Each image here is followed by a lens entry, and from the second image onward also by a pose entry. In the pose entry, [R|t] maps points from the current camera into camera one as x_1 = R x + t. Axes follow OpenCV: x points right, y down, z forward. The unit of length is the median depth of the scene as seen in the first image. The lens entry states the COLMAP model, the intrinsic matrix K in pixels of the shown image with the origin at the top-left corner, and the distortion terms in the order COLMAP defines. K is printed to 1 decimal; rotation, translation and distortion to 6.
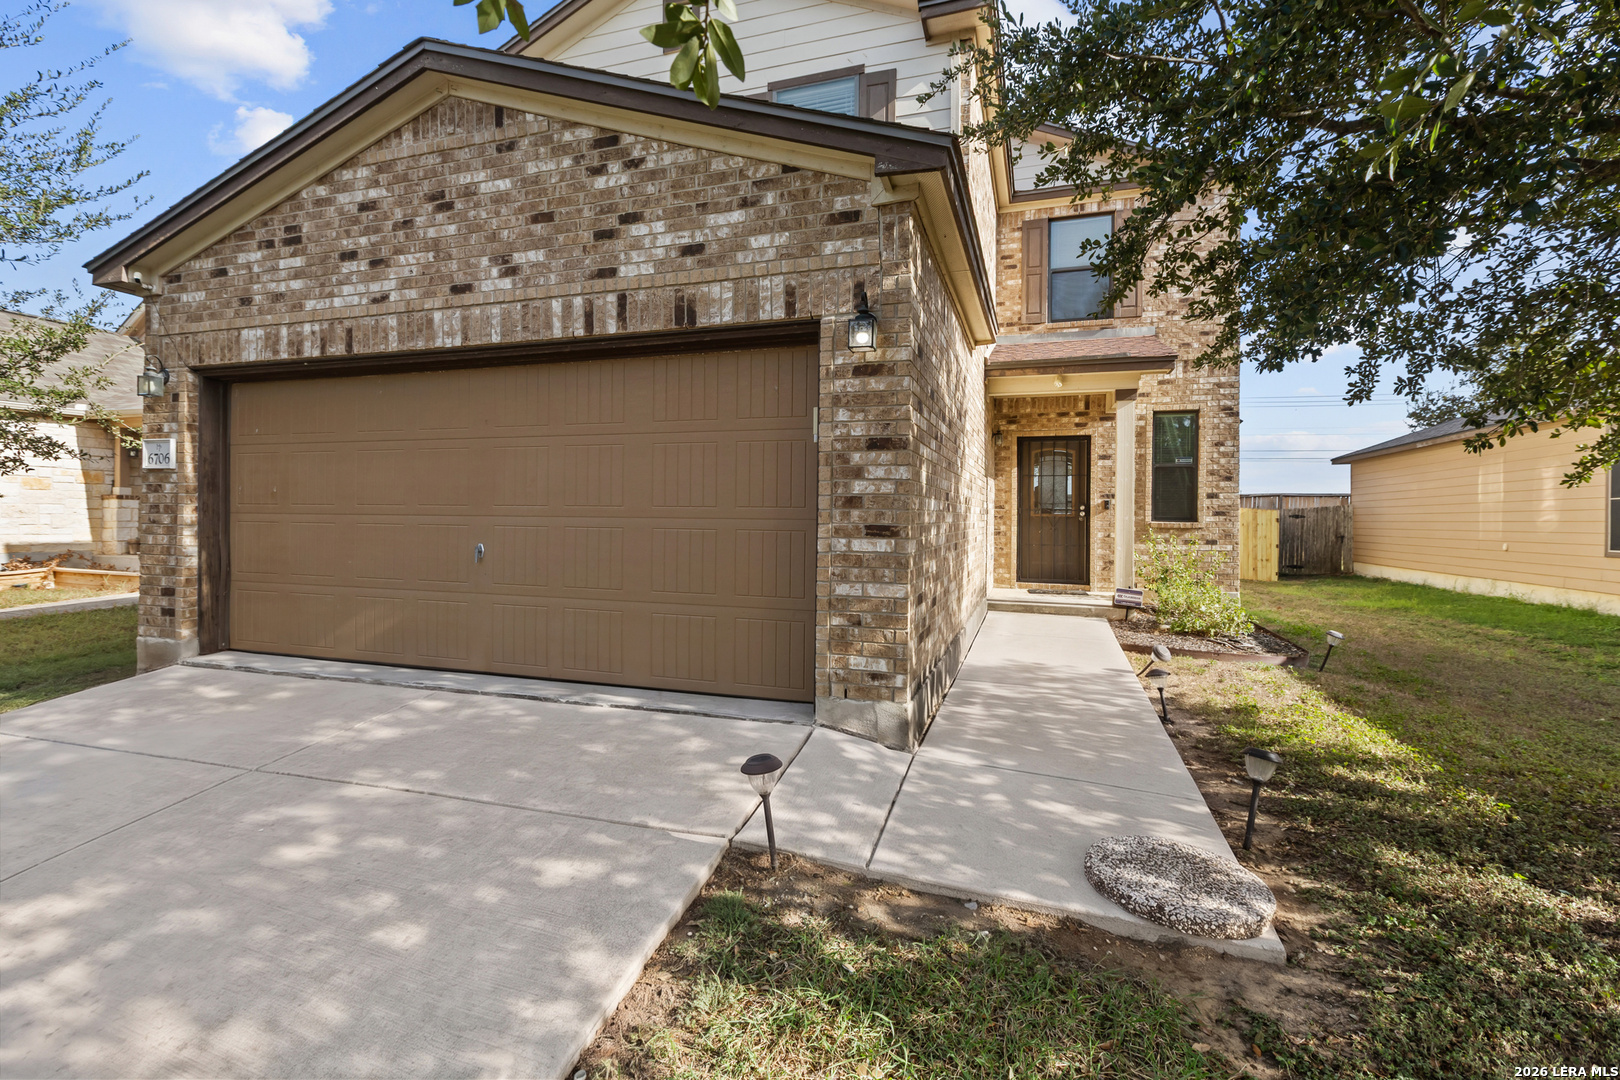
lens RADIAL K [[722.6, 0, 809.0], [0, 722.6, 518.4], [0, 0, 1]] dist [-0.001037, 0.000354]
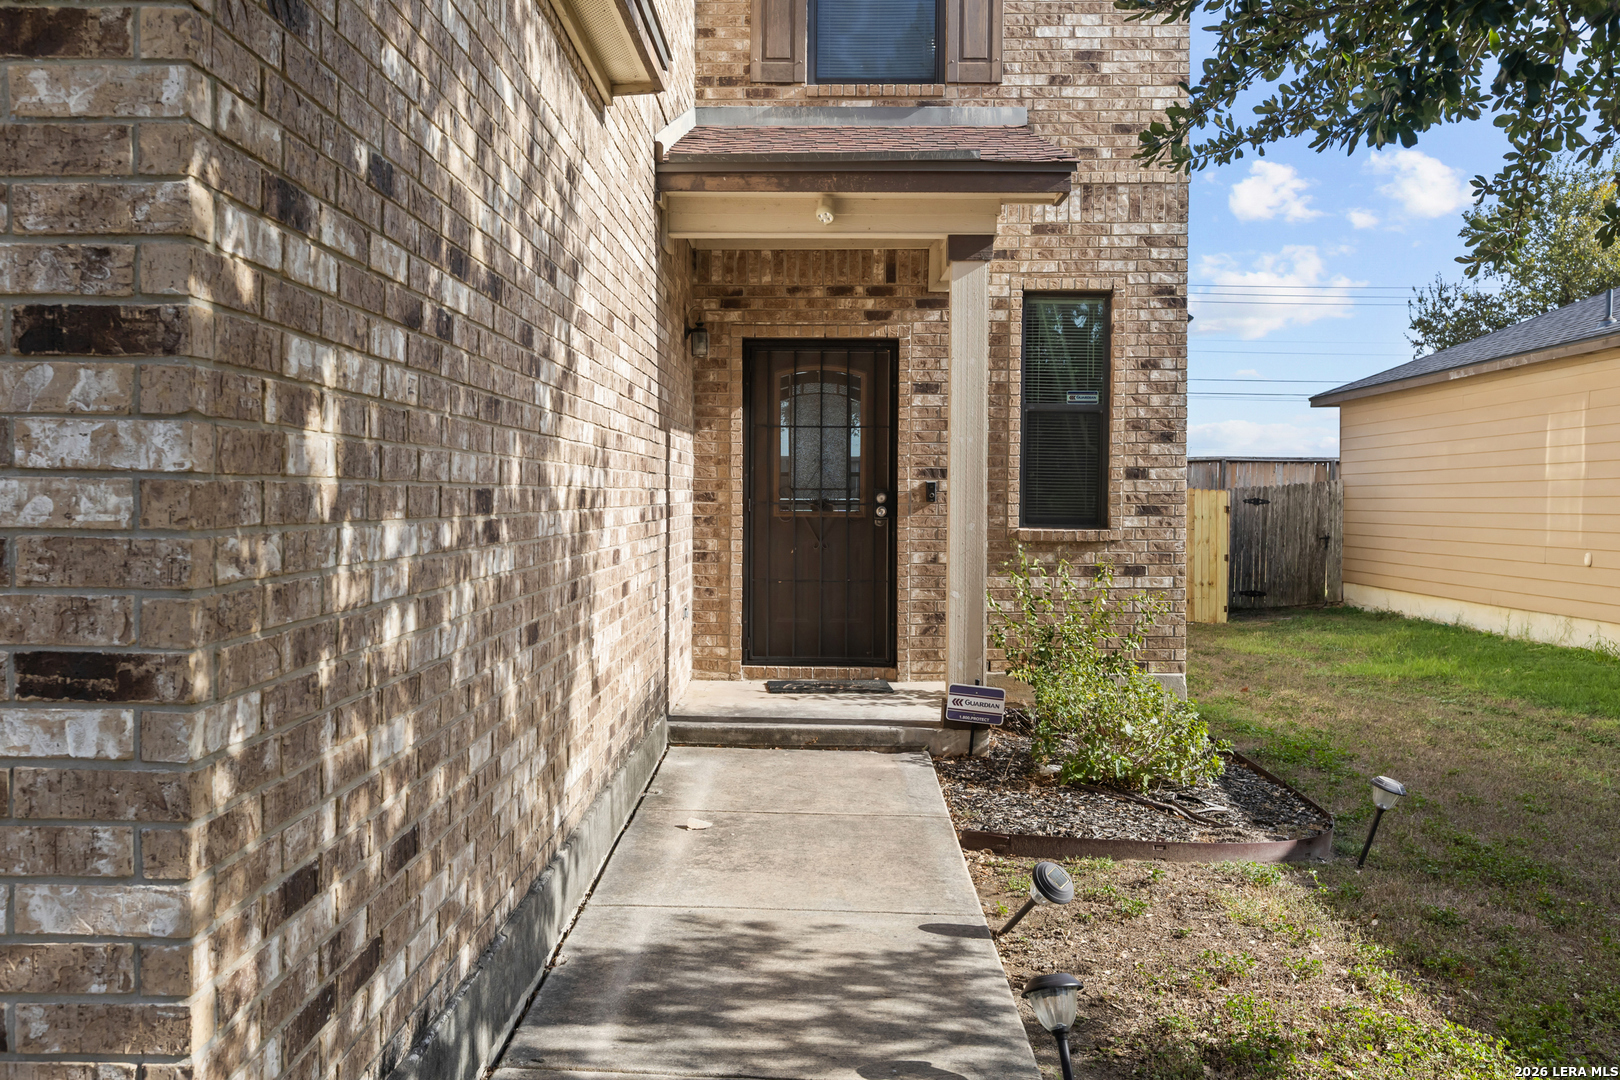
lens RADIAL K [[1365.6, 0, 810.0], [0, 1365.6, 540.0], [0, 0, 1]] dist [-0.008700, -0.000479]
pose [[0.955836, -0.014207, 0.293556, 0.091630], [0.004256, 0.999395, 0.034512, -0.020395], [-0.293869, -0.031739, 0.955319, 0.211351]]
